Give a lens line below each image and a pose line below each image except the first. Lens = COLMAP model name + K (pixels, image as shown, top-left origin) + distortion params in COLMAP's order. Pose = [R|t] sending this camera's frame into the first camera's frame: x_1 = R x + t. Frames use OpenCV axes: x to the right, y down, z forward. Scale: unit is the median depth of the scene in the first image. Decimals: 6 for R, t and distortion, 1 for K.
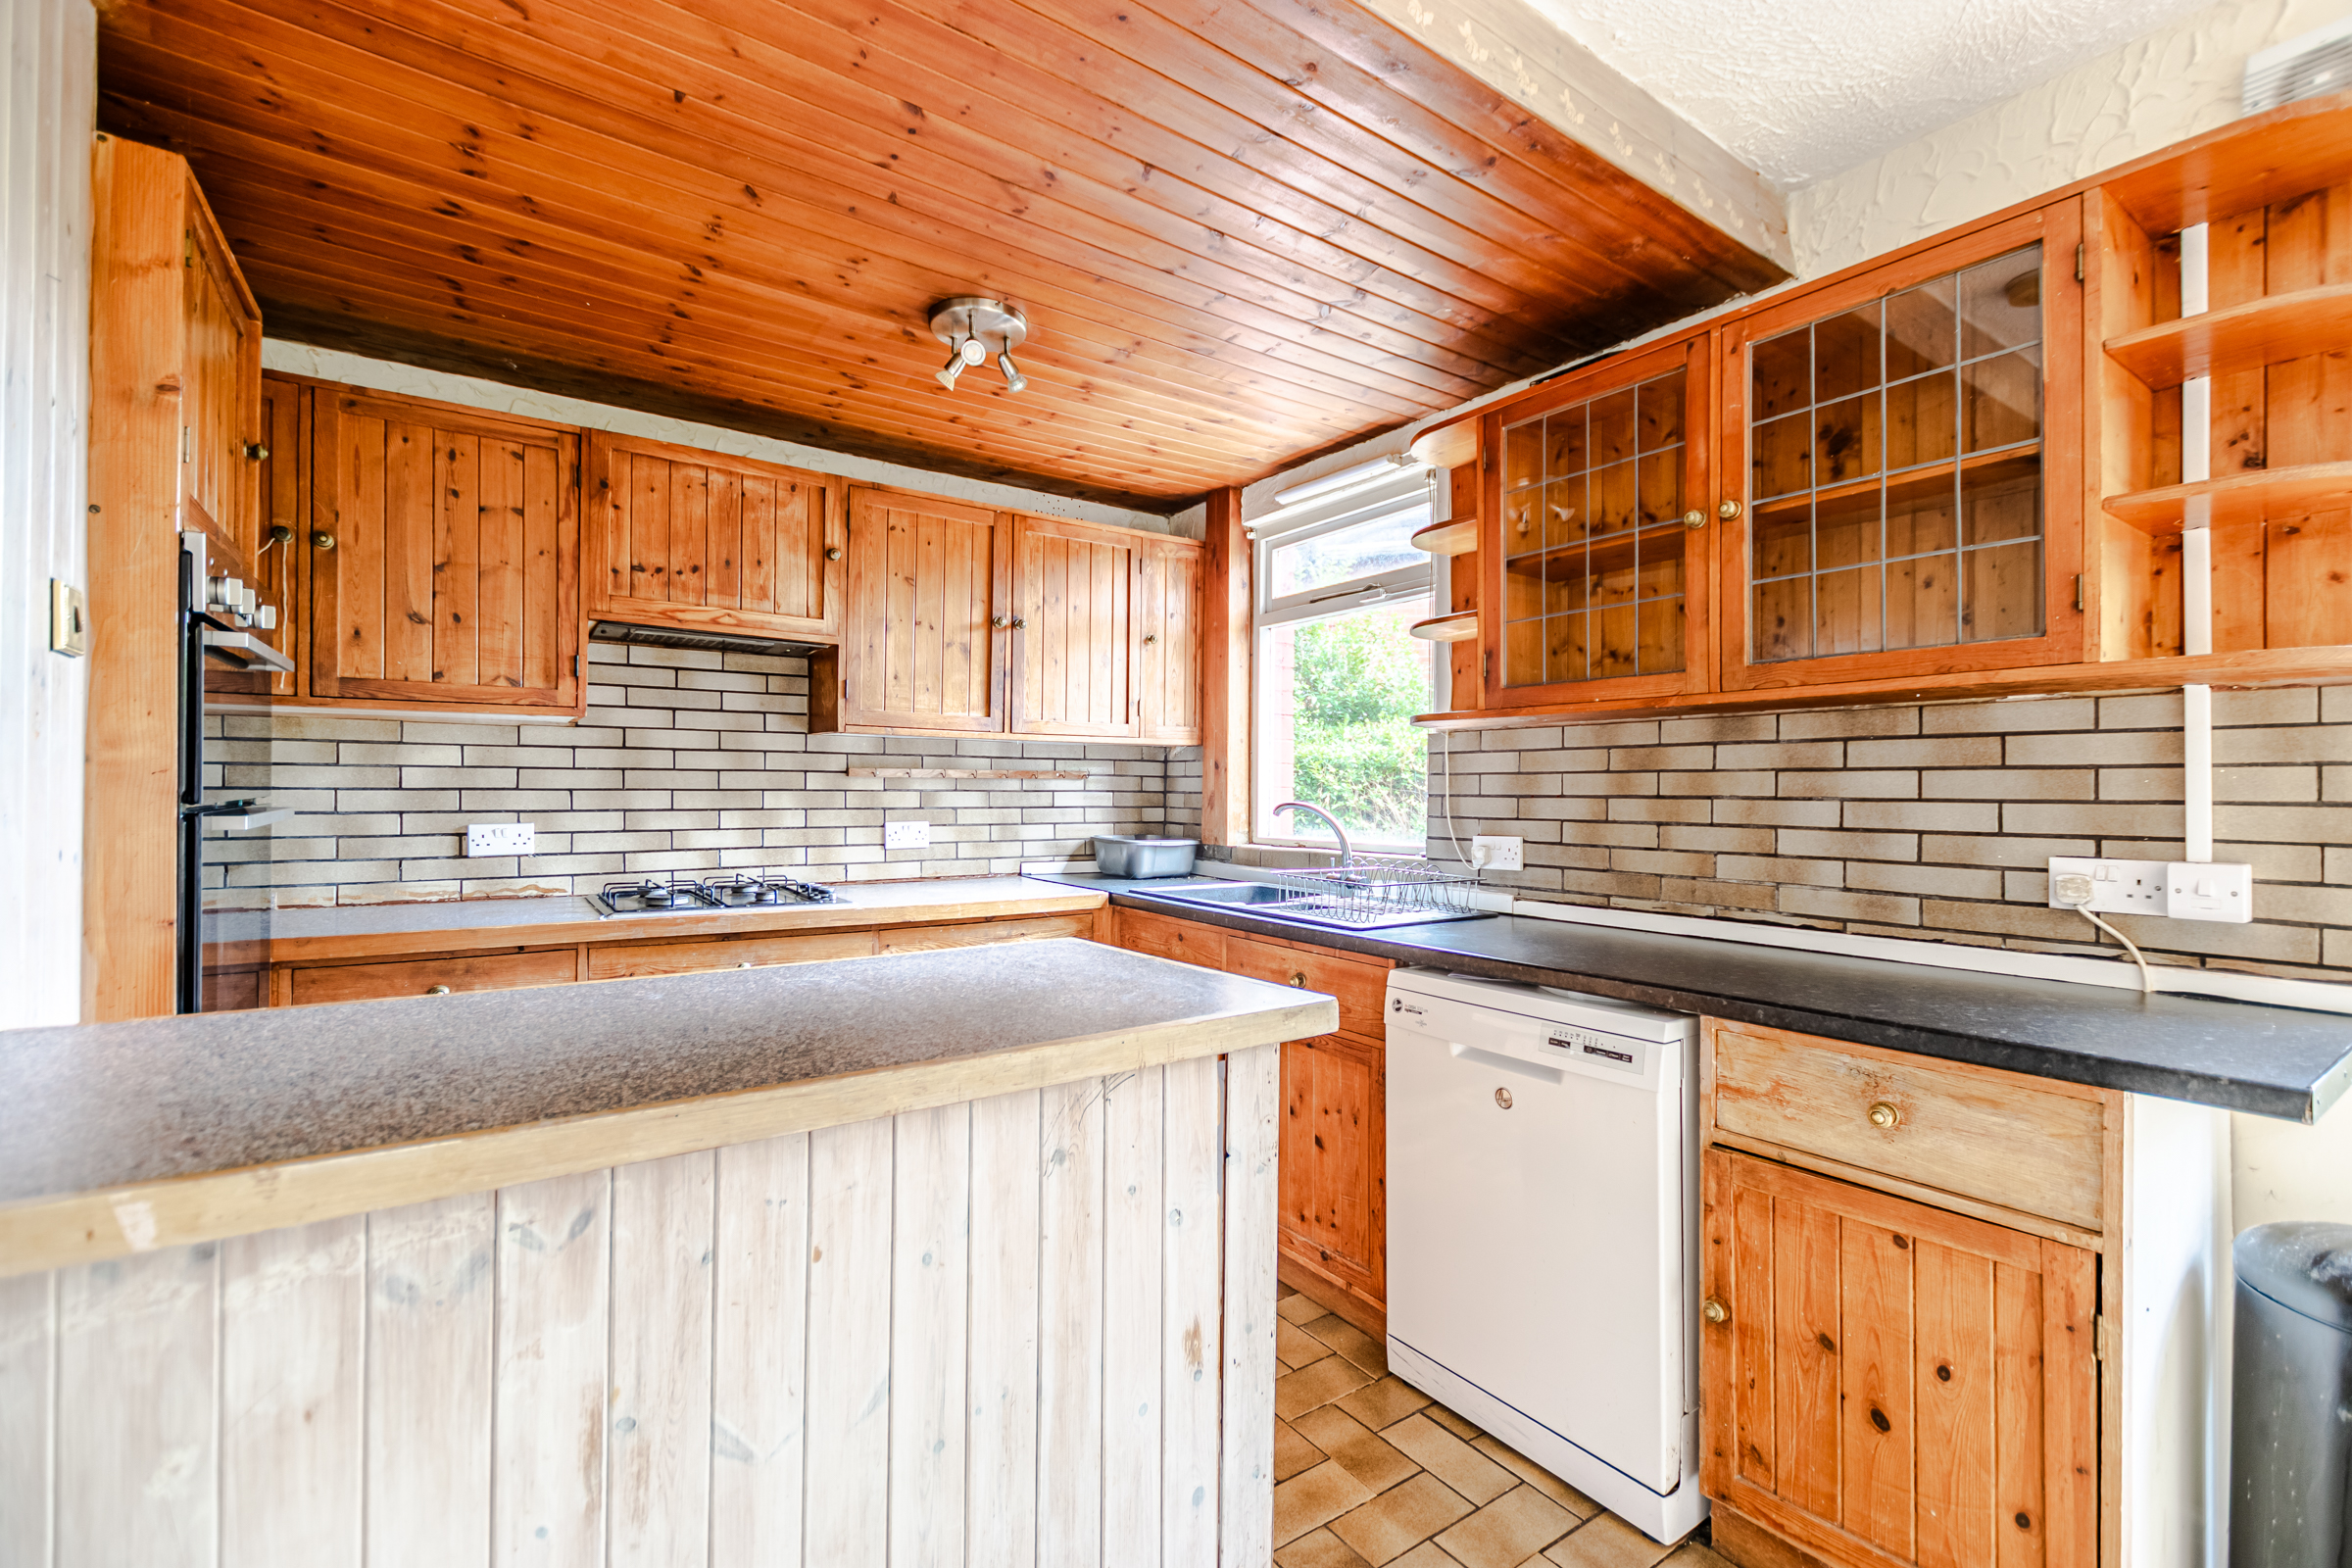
lens RADIAL K [[1007.9, 0, 1178.9], [0, 1007.9, 783.2], [0, 0, 1]] dist [0.006562, -0.001379]
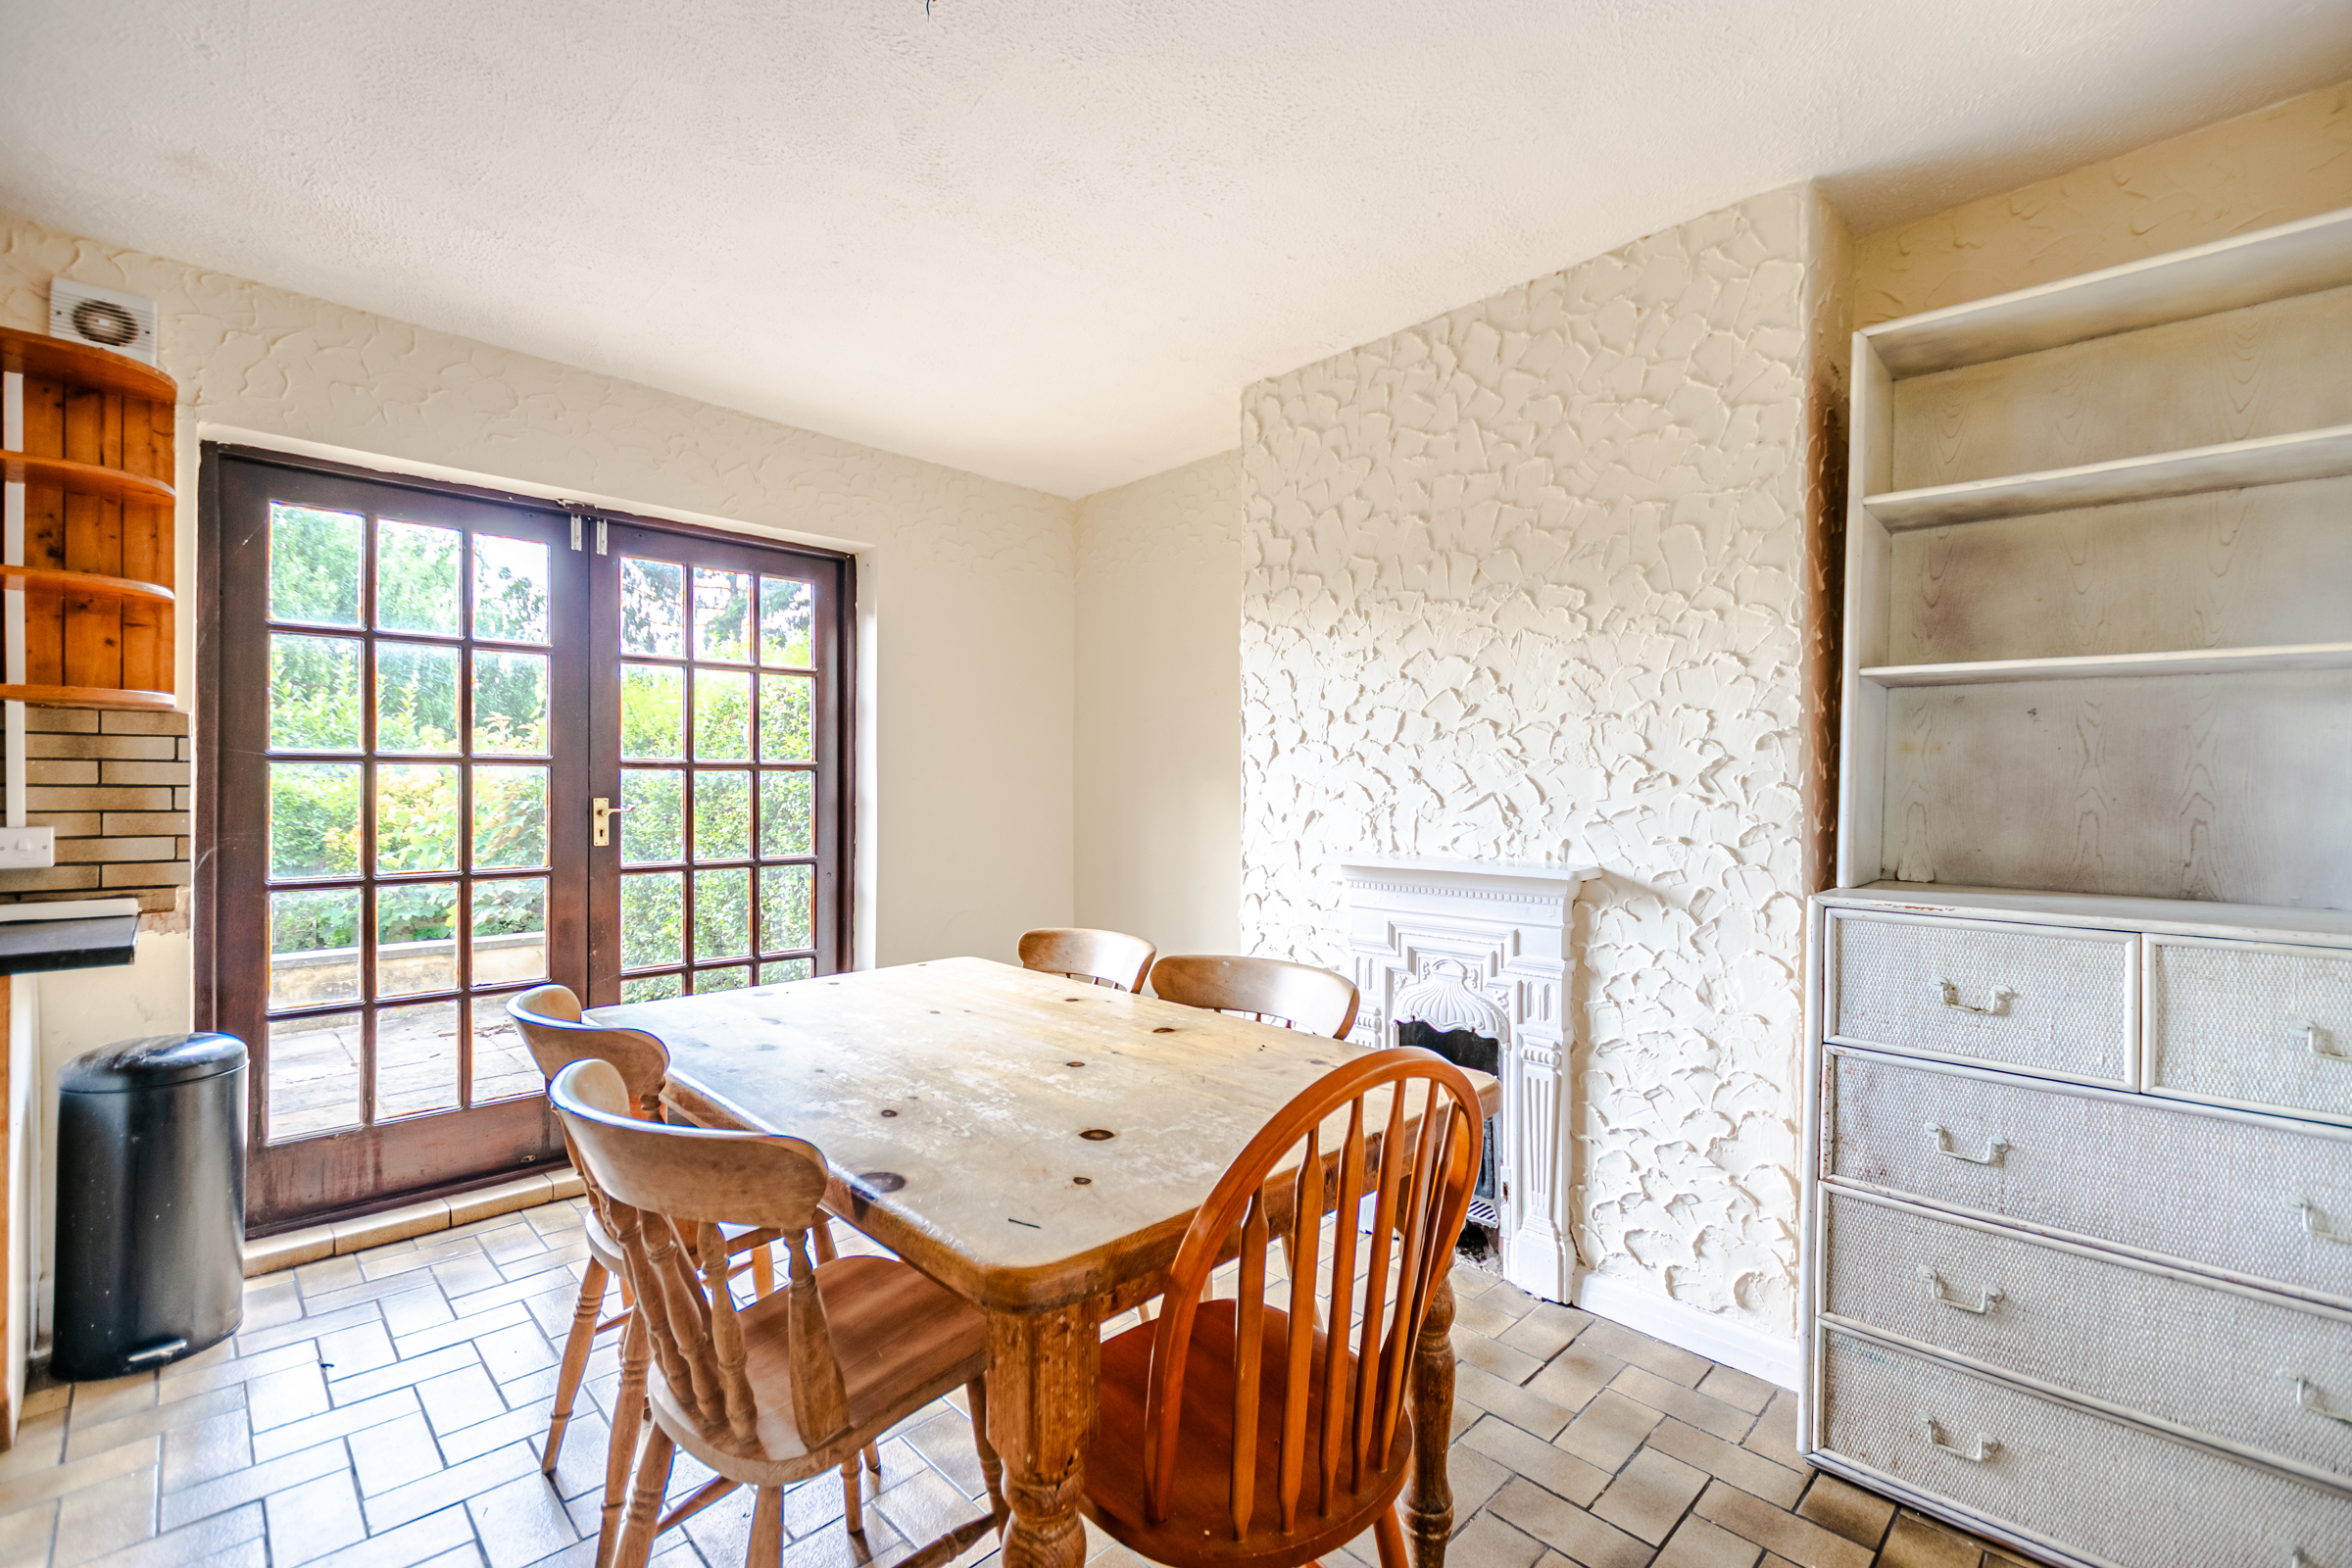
lens RADIAL K [[1007.9, 0, 1178.2], [0, 1007.9, 789.1], [0, 0, 1]] dist [0.006562, -0.001379]
pose [[-0.174814, -0.010810, 0.984542, -0.397963], [-0.013385, 0.999873, 0.008602, -0.005459], [-0.984510, -0.011675, -0.174937, -0.205919]]
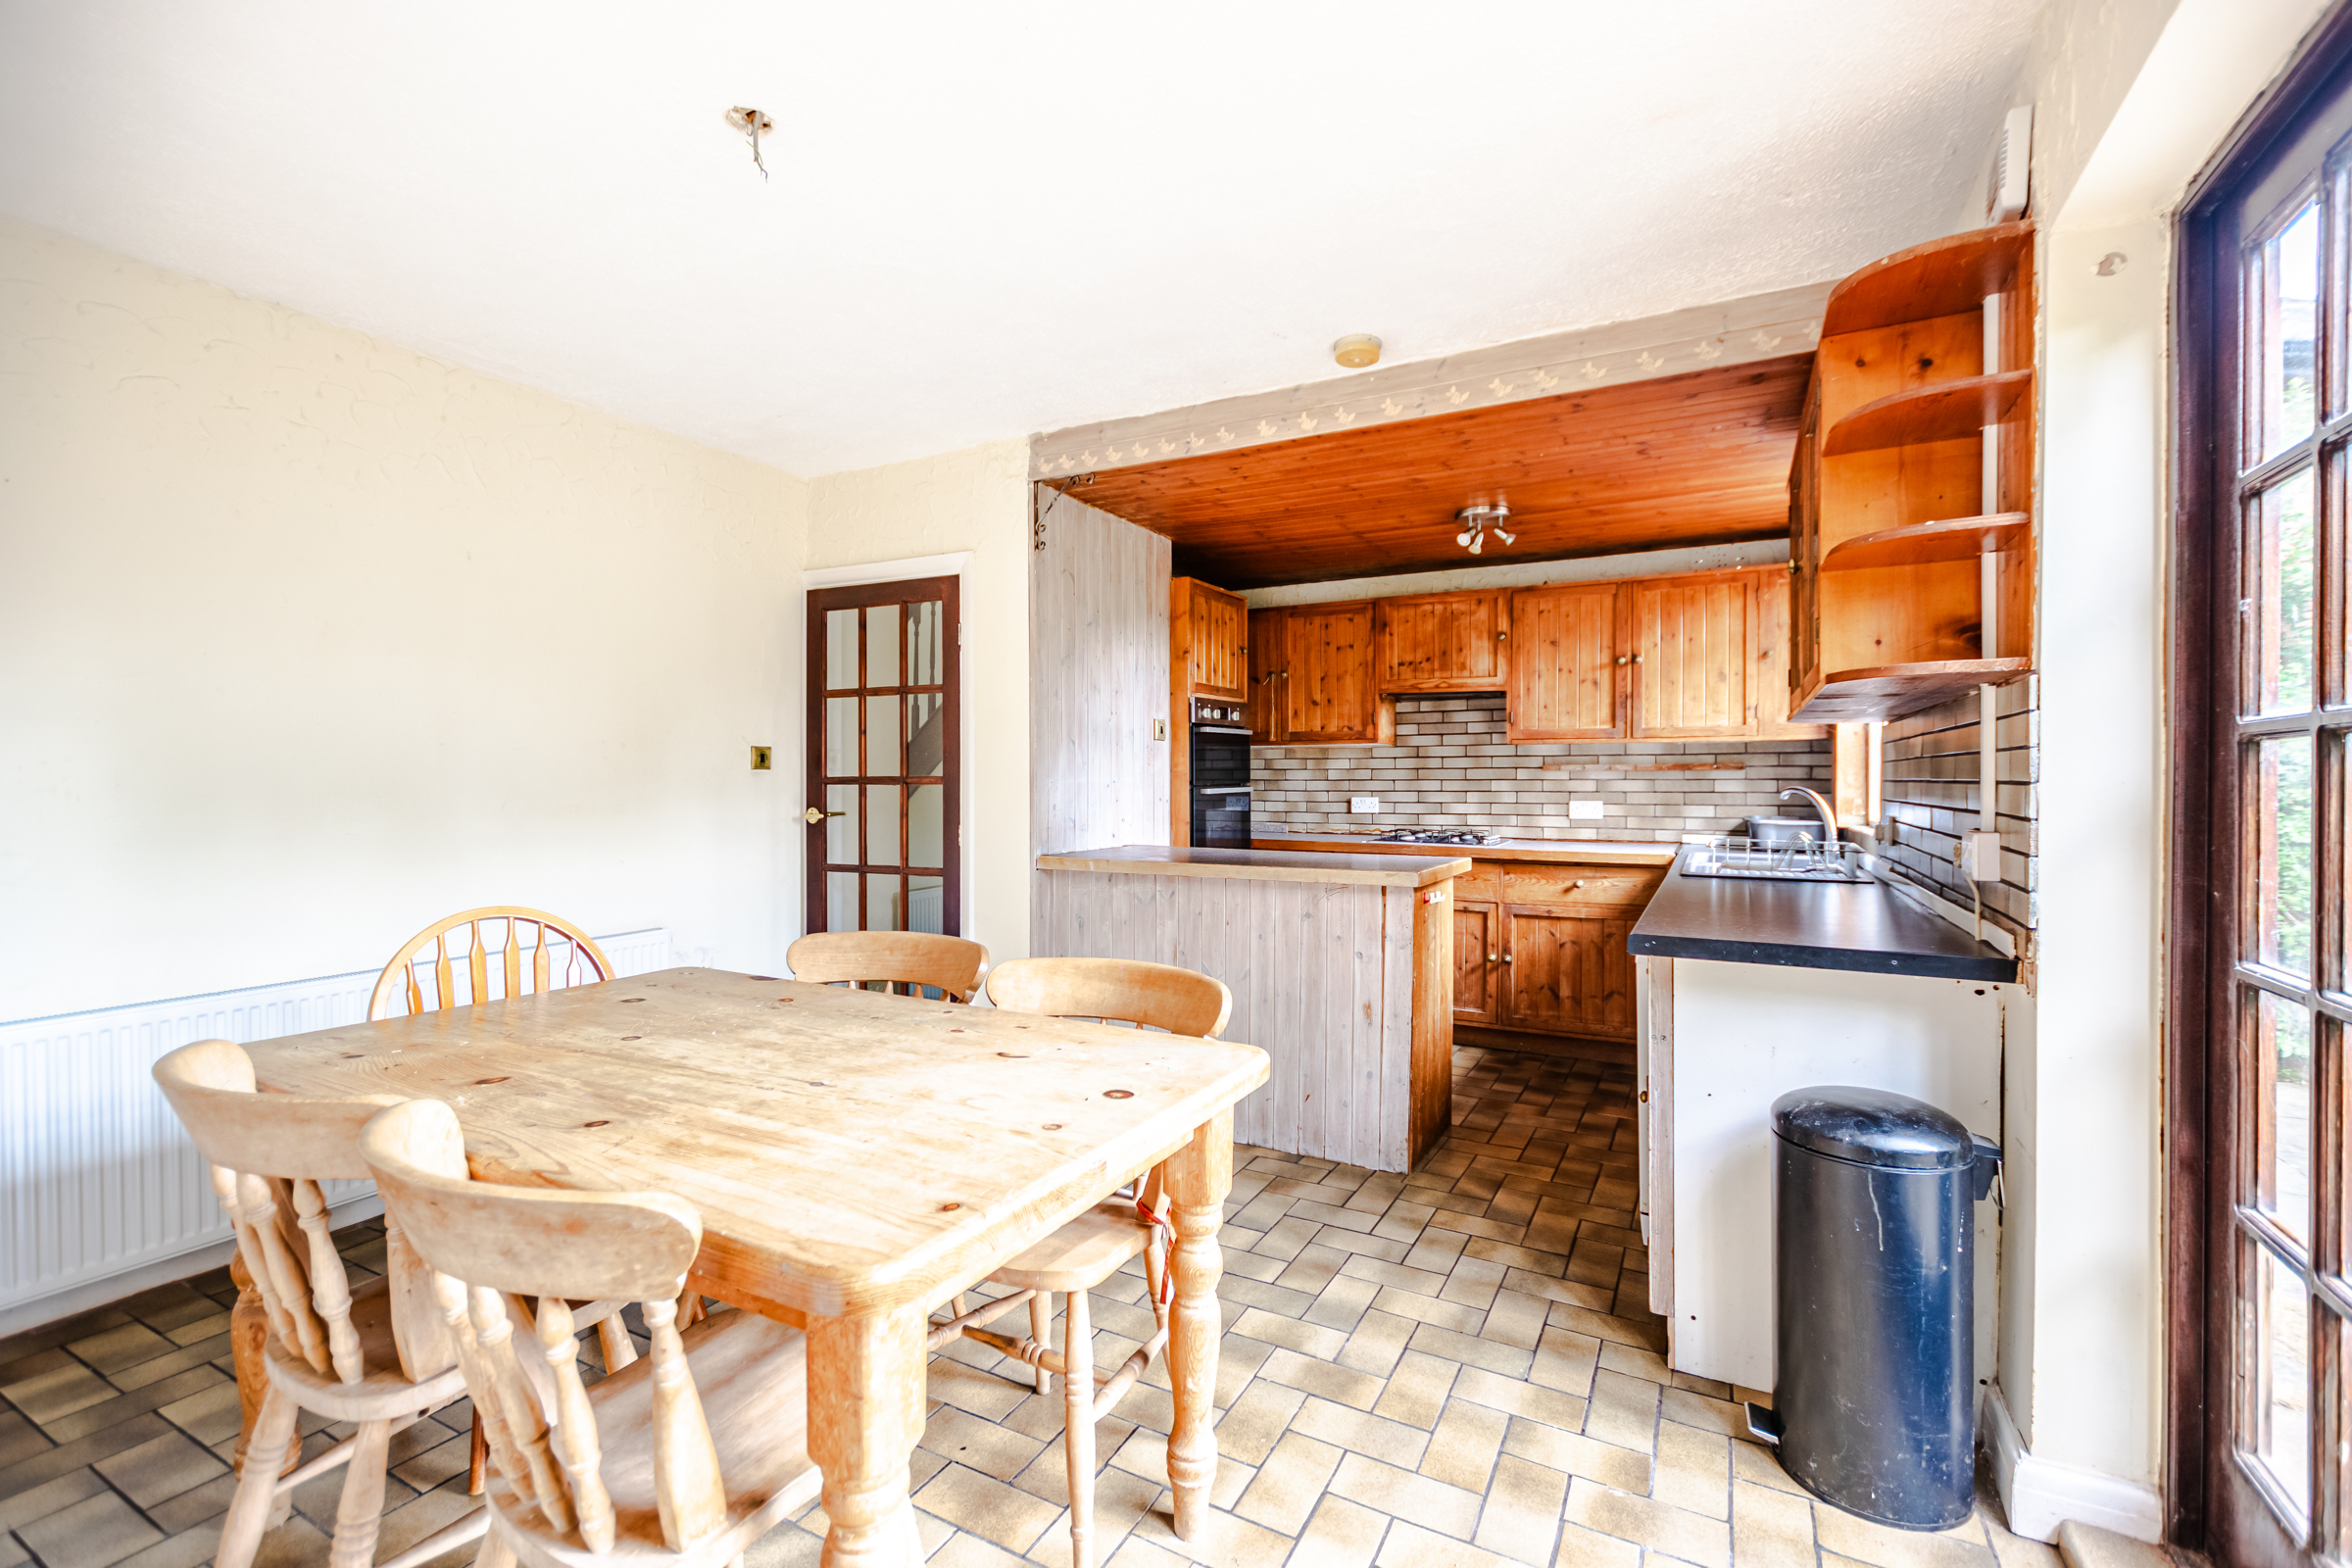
lens RADIAL K [[1007.9, 0, 1187.6], [0, 1007.9, 785.3], [0, 0, 1]] dist [0.006562, -0.001379]
pose [[0.451309, -0.000469, -0.892368, 0.988147], [0.009351, 0.999947, 0.004204, 0.004980], [0.892319, -0.010242, 0.451290, -0.225886]]
